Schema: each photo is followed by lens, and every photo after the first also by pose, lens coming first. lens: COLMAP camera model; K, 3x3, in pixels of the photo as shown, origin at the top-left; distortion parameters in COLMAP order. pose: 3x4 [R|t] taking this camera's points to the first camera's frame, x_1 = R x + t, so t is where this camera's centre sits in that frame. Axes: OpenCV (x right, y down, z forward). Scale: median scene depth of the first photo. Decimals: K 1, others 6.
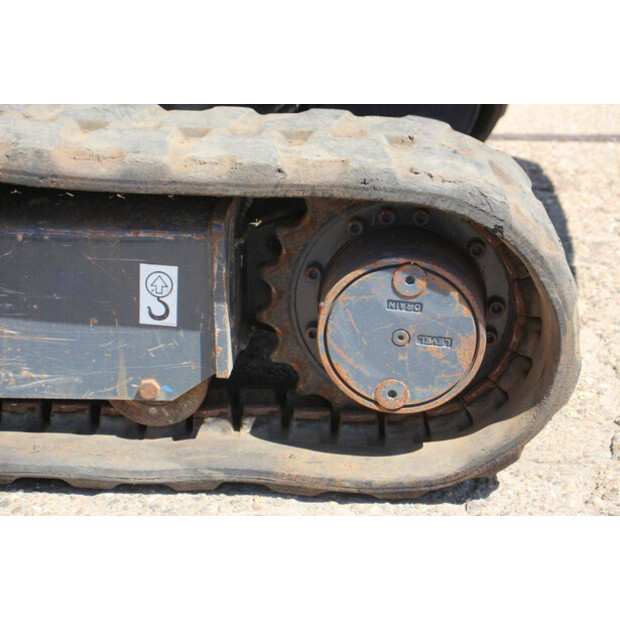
lens RADIAL K [[1046.2, 0, 310.0], [0, 1046.2, 310.0], [0, 0, 1]] dist [0.152167, -0.015595]
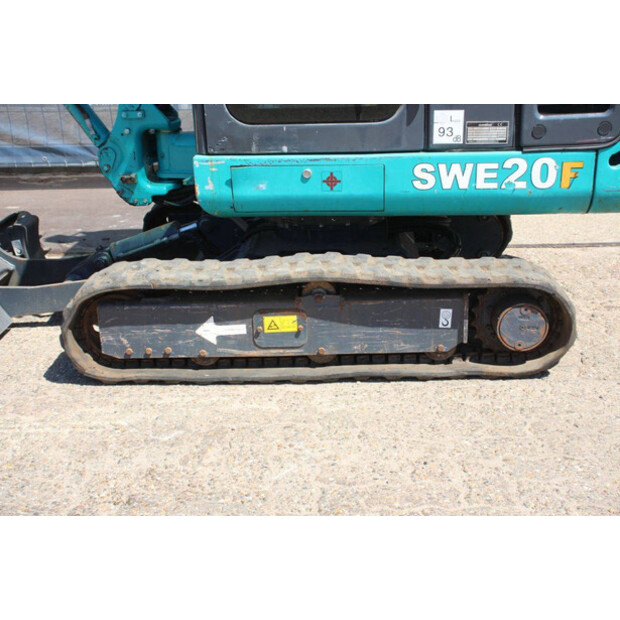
lens RADIAL K [[674.9, 0, 310.0], [0, 674.9, 310.0], [0, 0, 1]] dist [-0.005222, 0.009949]
pose [[0.998854, -0.047810, 0.002149, -0.557579], [0.047854, 0.998357, -0.031516, 0.005790], [-0.000639, 0.031583, 0.999501, -1.072326]]
